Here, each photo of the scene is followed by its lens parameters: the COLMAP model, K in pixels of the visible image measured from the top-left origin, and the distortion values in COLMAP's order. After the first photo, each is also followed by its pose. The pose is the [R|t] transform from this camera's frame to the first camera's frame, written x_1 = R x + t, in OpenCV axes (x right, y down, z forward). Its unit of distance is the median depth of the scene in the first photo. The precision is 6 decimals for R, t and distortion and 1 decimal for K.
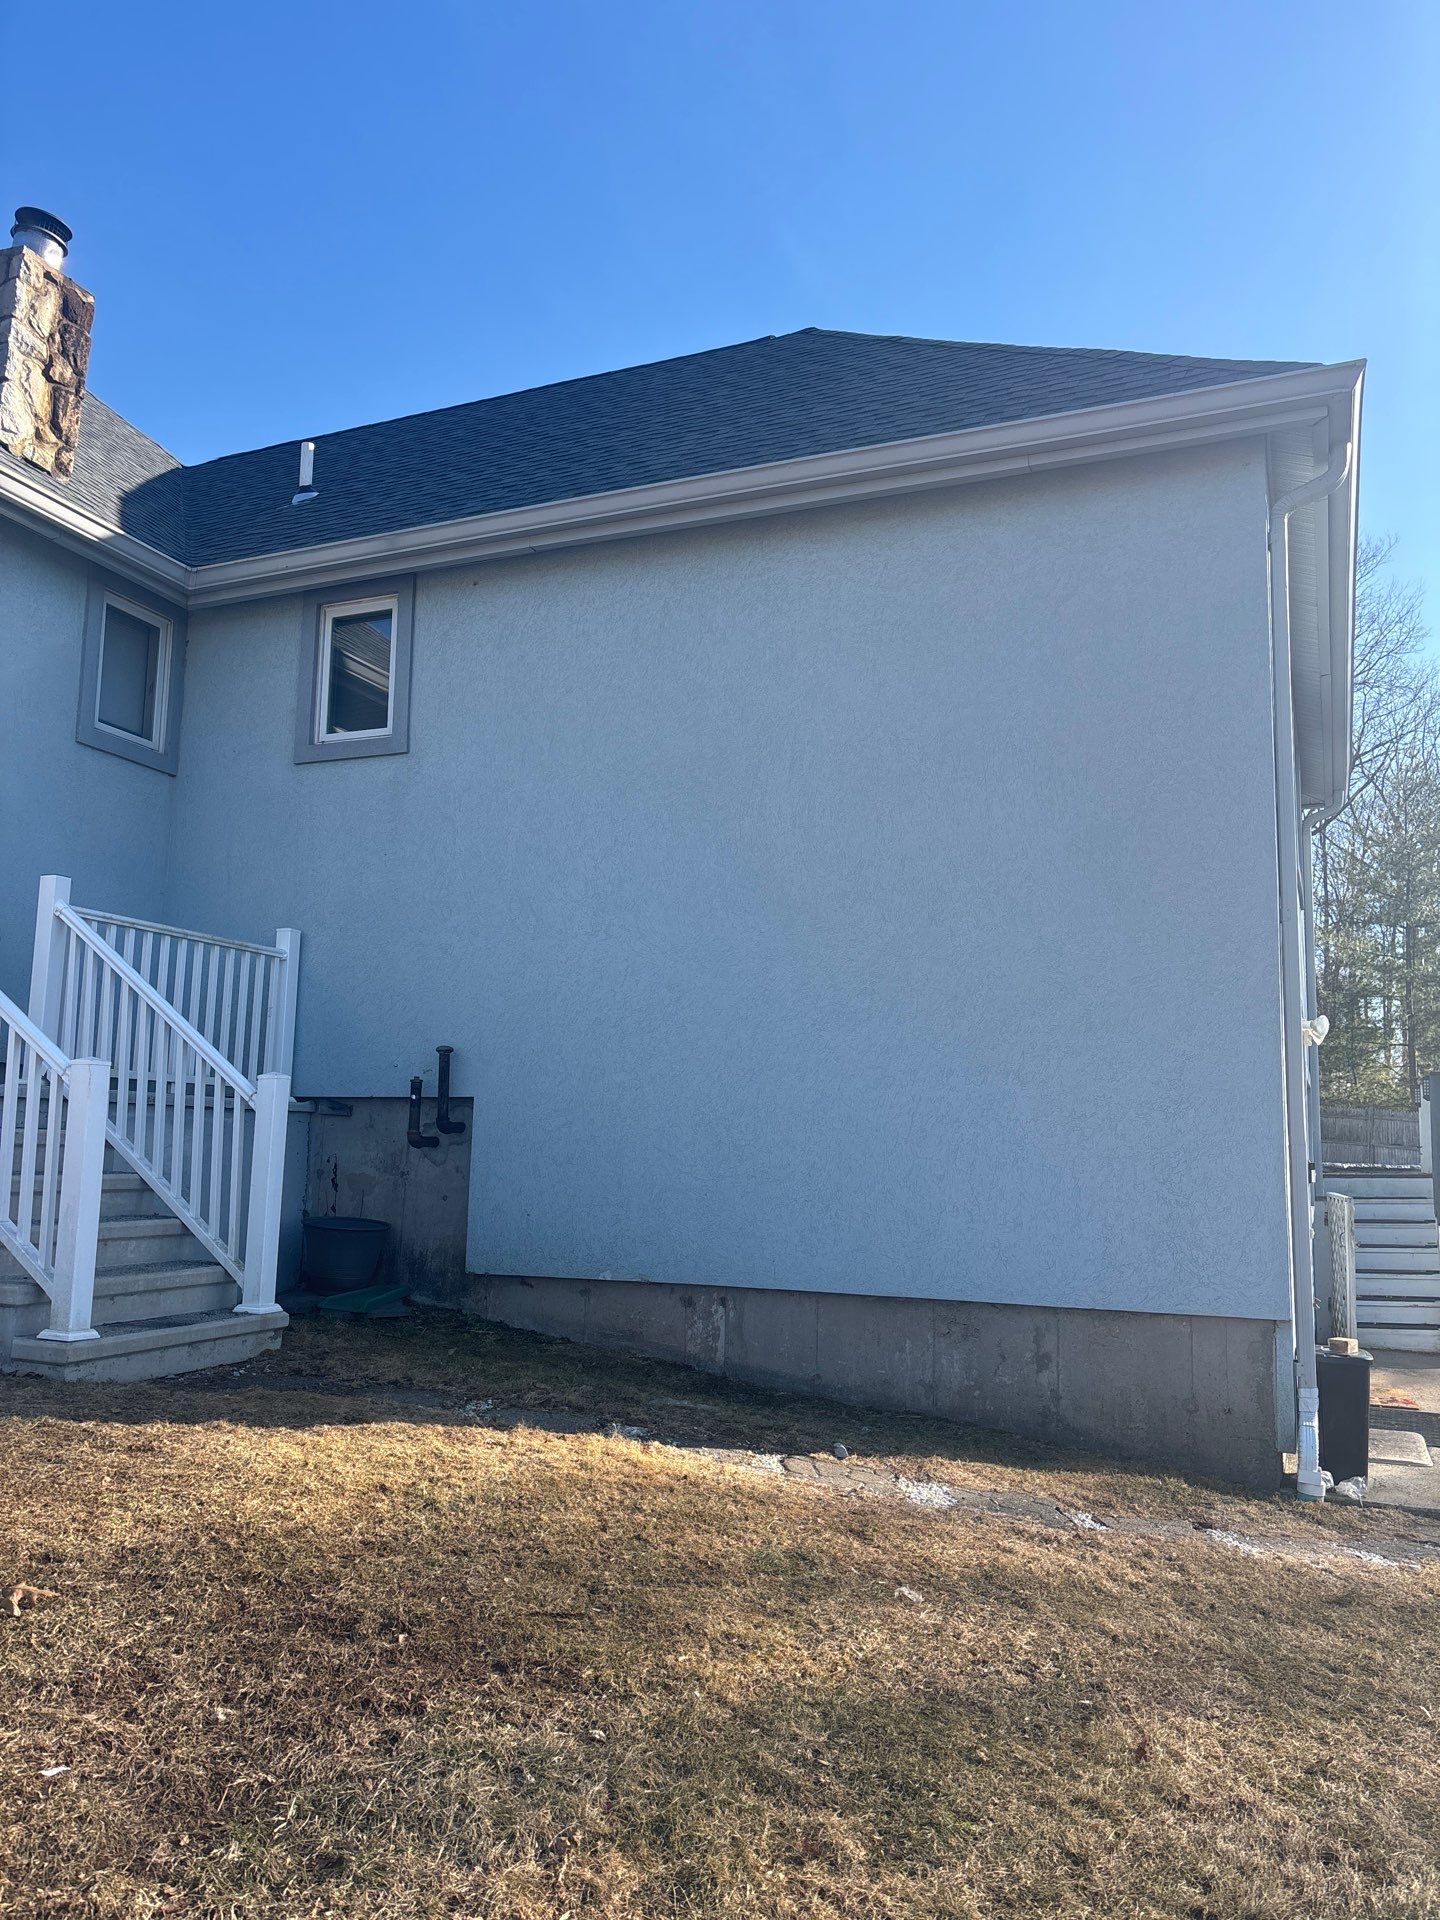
lens RADIAL K [[1438.7, 0, 727.5], [0, 1438.7, 968.3], [0, 0, 1]] dist [0.065721, -0.081506]
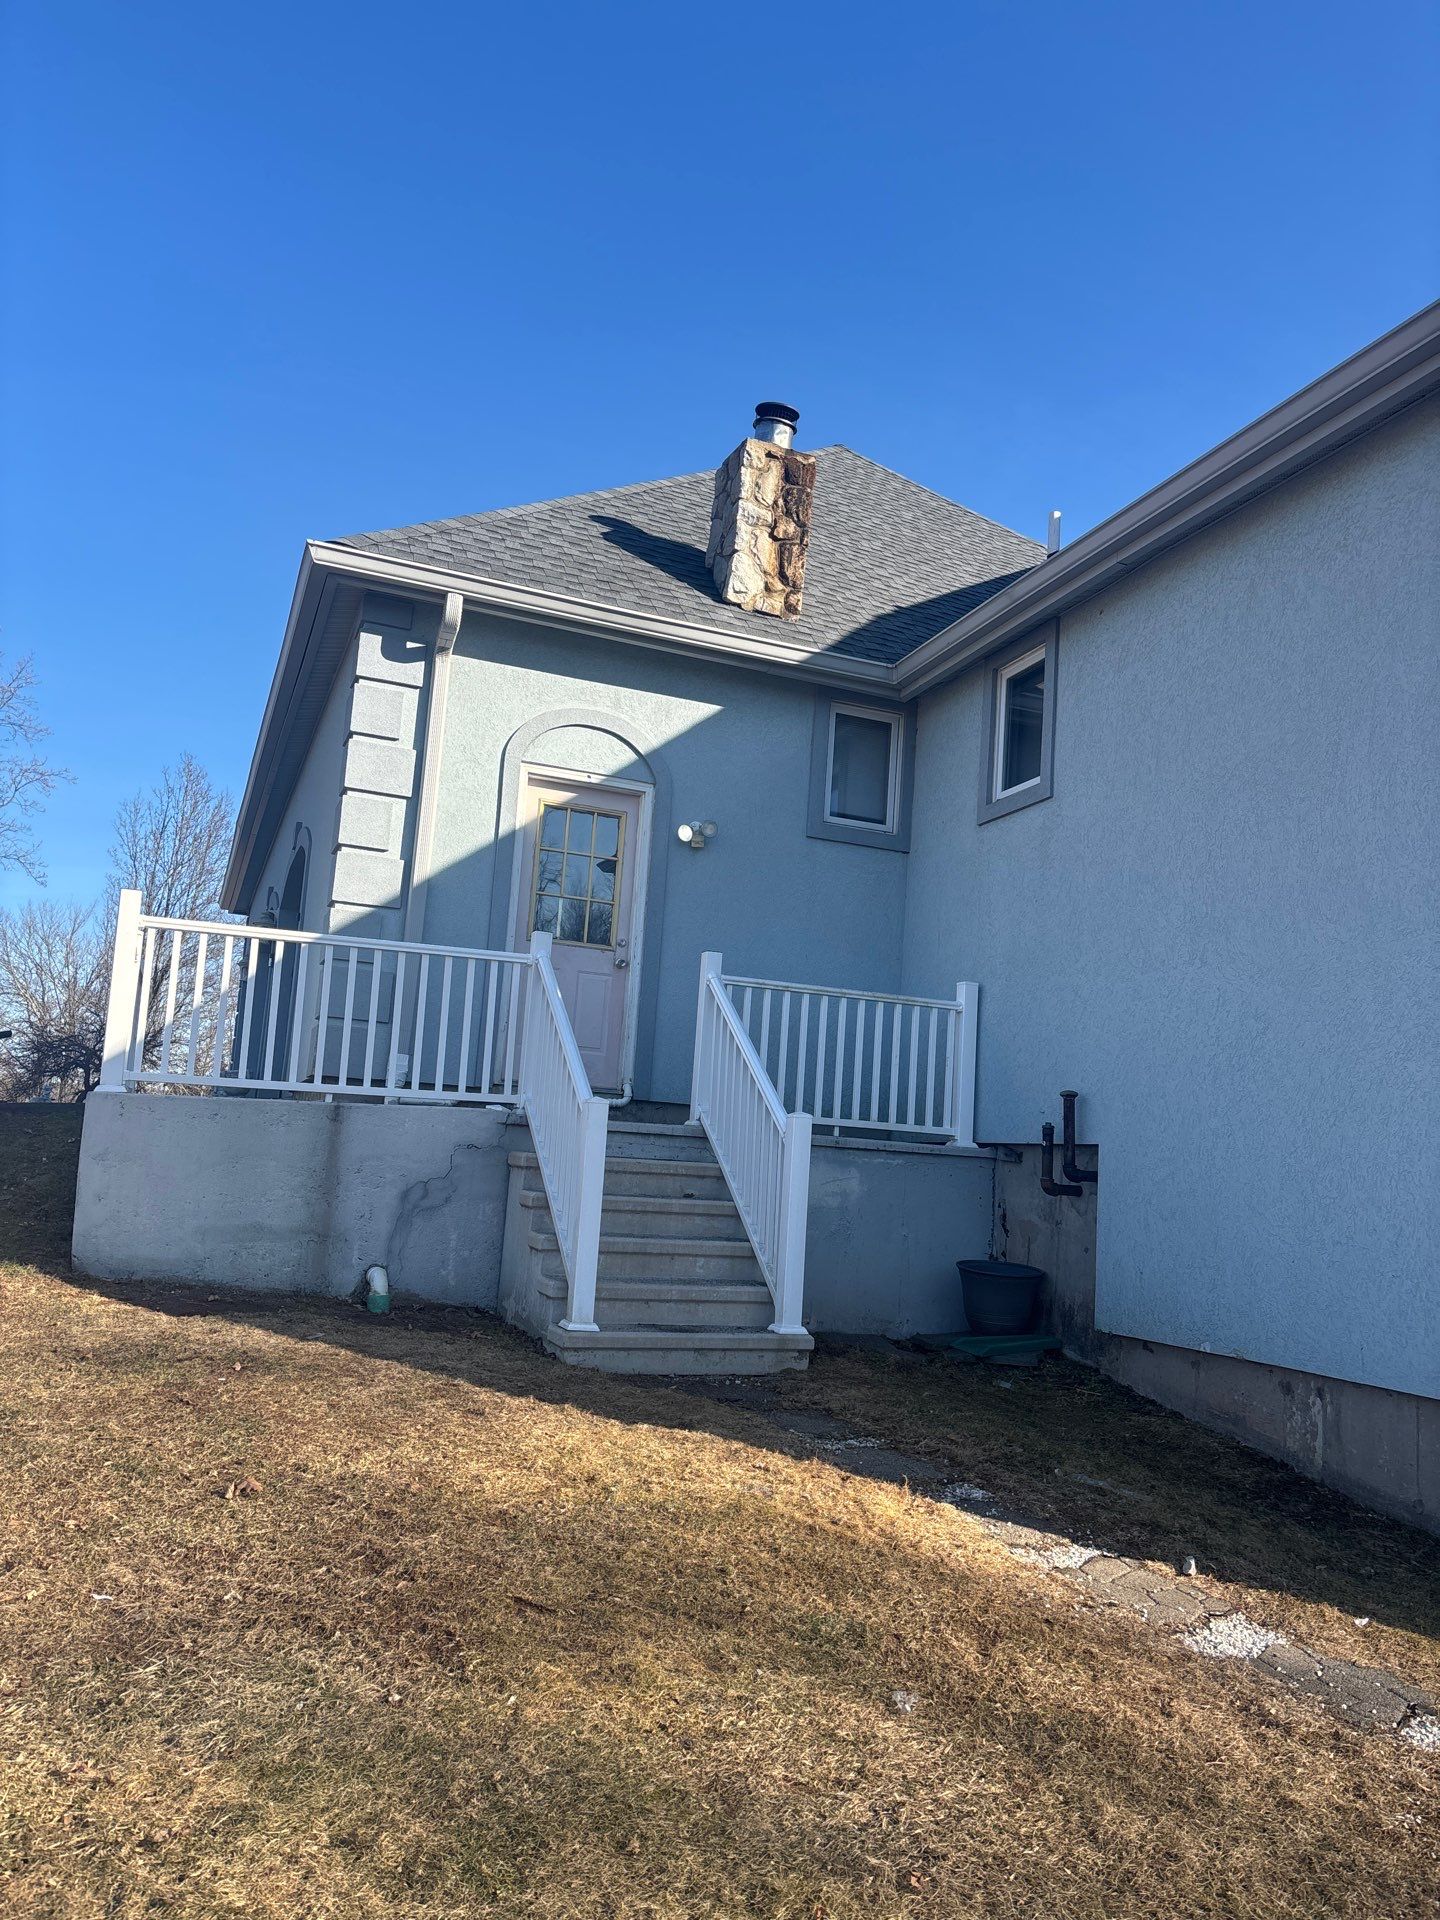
lens RADIAL K [[1438.7, 0, 727.5], [0, 1438.7, 968.3], [0, 0, 1]] dist [0.065721, -0.081506]
pose [[0.695450, -0.080912, -0.714005, 0.333972], [0.046519, 0.996625, -0.067629, 0.025979], [0.717067, 0.013818, 0.696867, 0.153418]]
